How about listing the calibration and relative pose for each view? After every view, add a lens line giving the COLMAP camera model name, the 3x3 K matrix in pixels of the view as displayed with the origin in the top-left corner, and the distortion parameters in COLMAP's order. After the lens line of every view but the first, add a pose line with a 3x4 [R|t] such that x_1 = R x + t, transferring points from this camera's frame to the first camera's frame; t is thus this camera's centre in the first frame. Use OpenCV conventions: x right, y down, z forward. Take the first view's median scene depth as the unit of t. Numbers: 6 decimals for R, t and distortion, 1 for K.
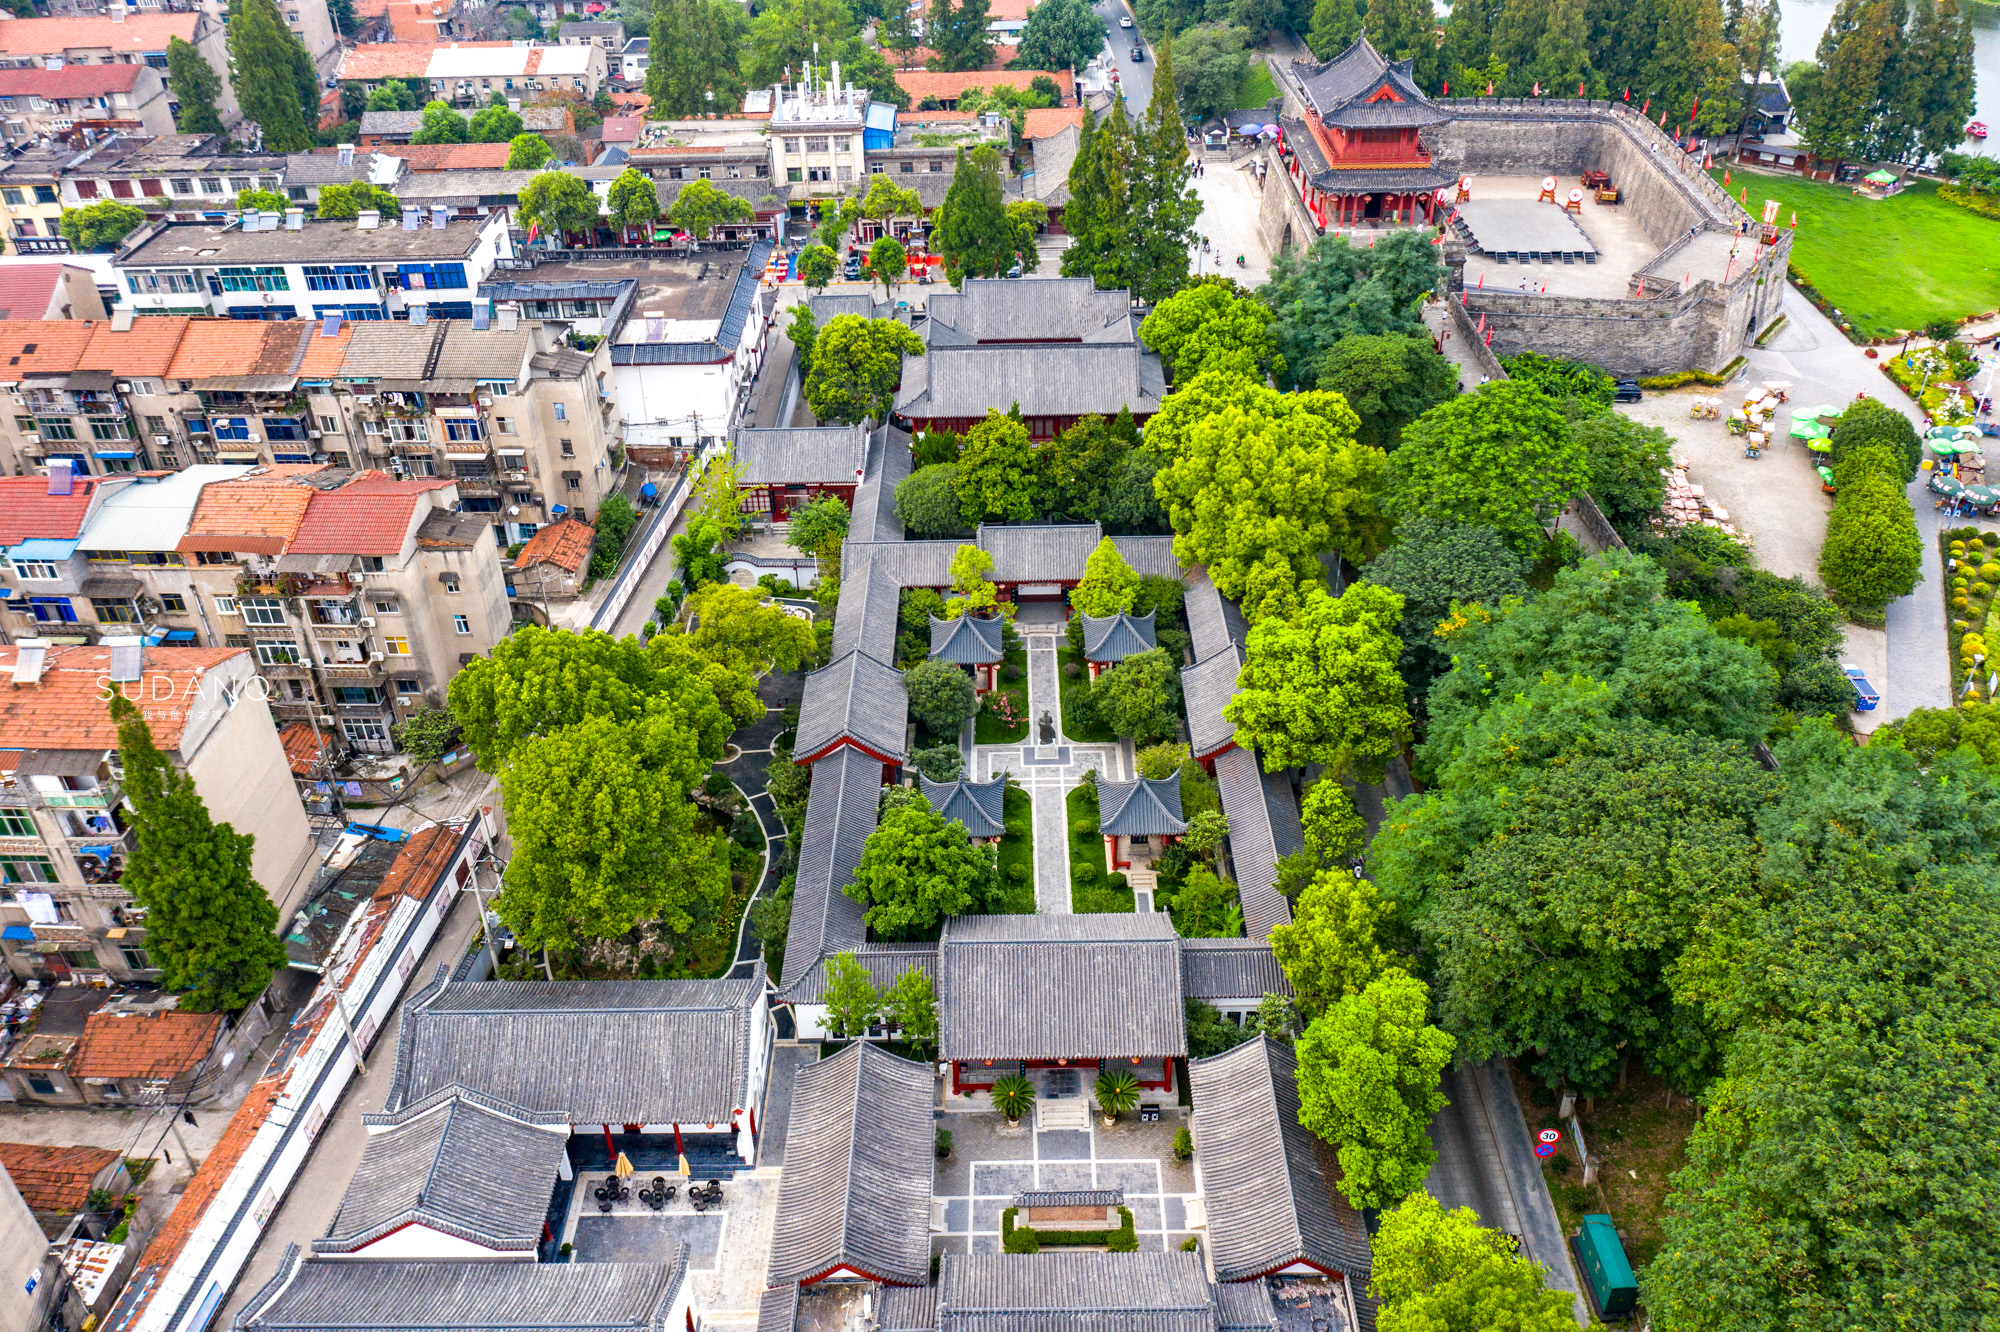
lens RADIAL K [[1578.2, 0, 998.0], [0, 1578.2, 673.3], [0, 0, 1]] dist [-0.028484, -0.001671]
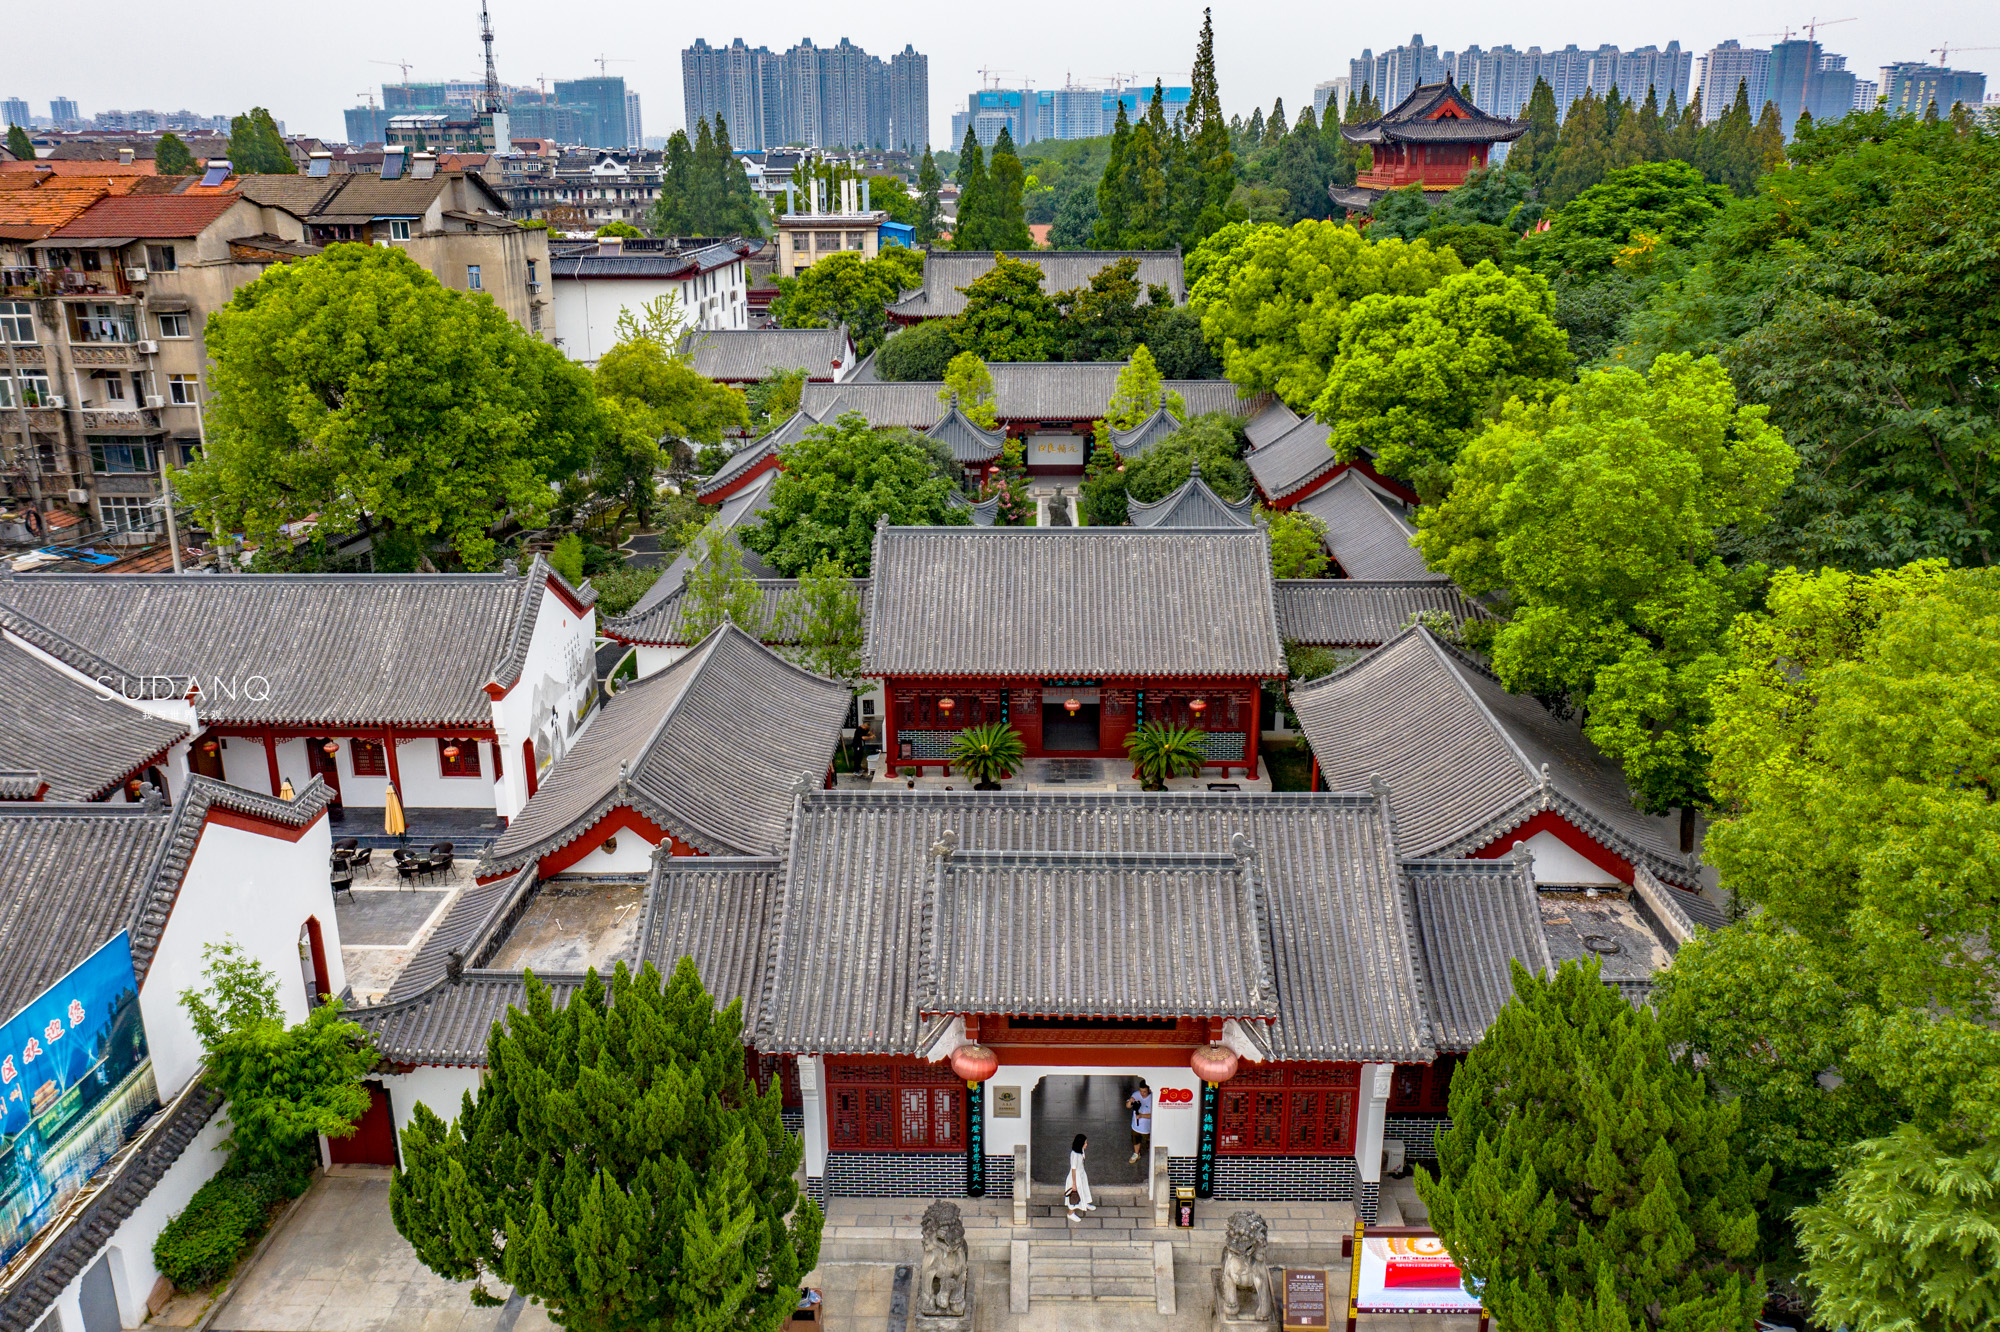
lens RADIAL K [[1577.2, 0, 1000.0], [0, 1577.2, 666.0], [0, 0, 1]] dist [-0.015663, -0.002658]
pose [[0.999593, 0.019887, -0.020450, 0.019836], [-0.024892, 0.958252, -0.284841, 0.310076], [0.013932, 0.285234, 0.958357, 0.334537]]
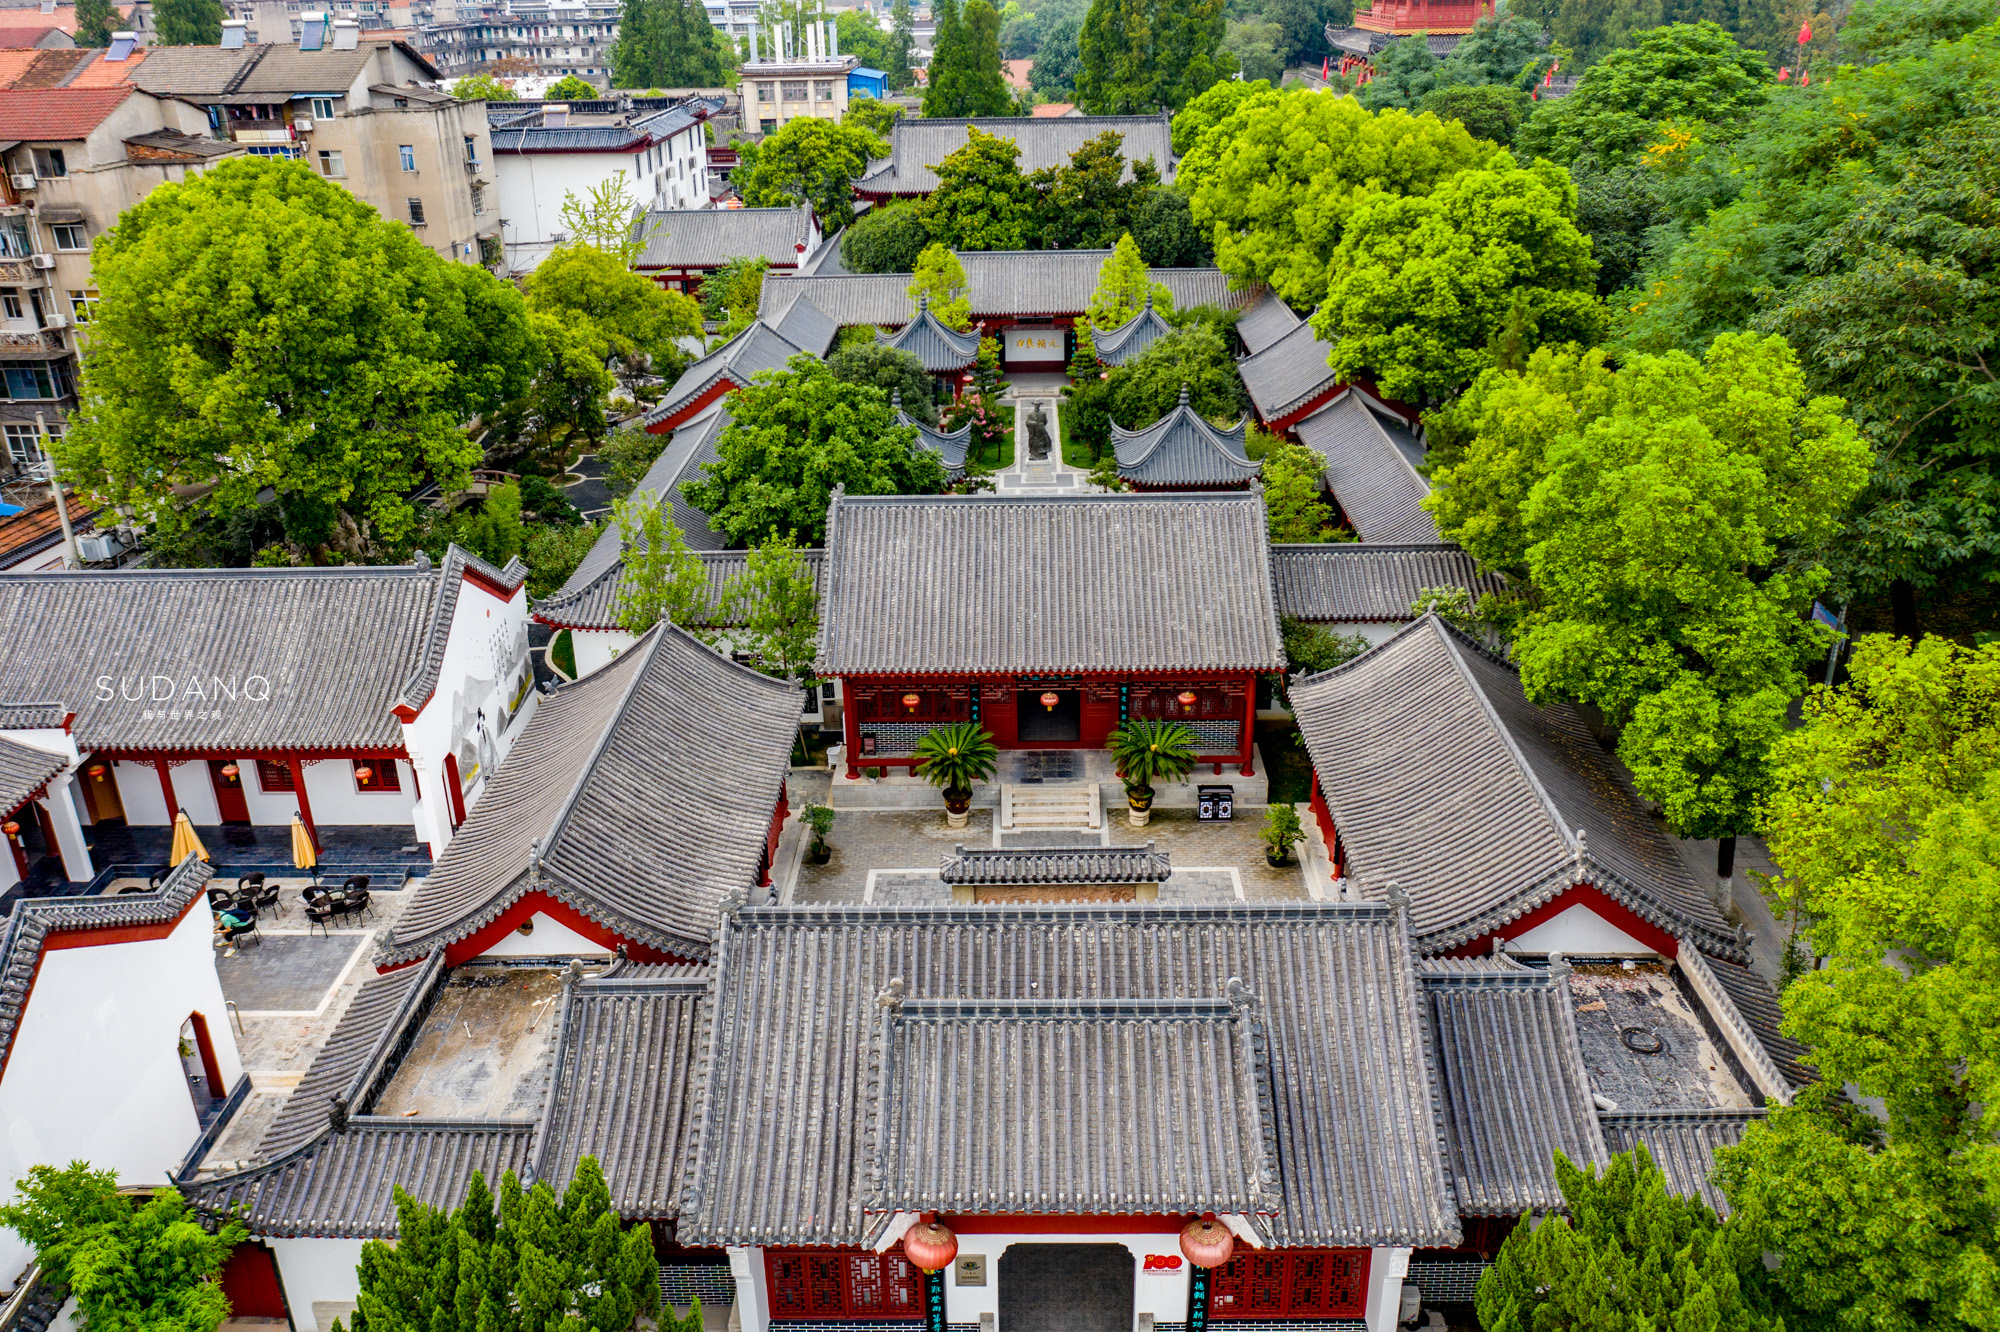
lens RADIAL K [[1577.2, 0, 1000.0], [0, 1577.2, 666.0], [0, 0, 1]] dist [-0.015663, -0.002658]
pose [[0.999897, 0.006760, -0.012693, 0.023849], [-0.008975, 0.982980, -0.183495, 0.258153], [0.011236, 0.183590, 0.982939, 0.365473]]
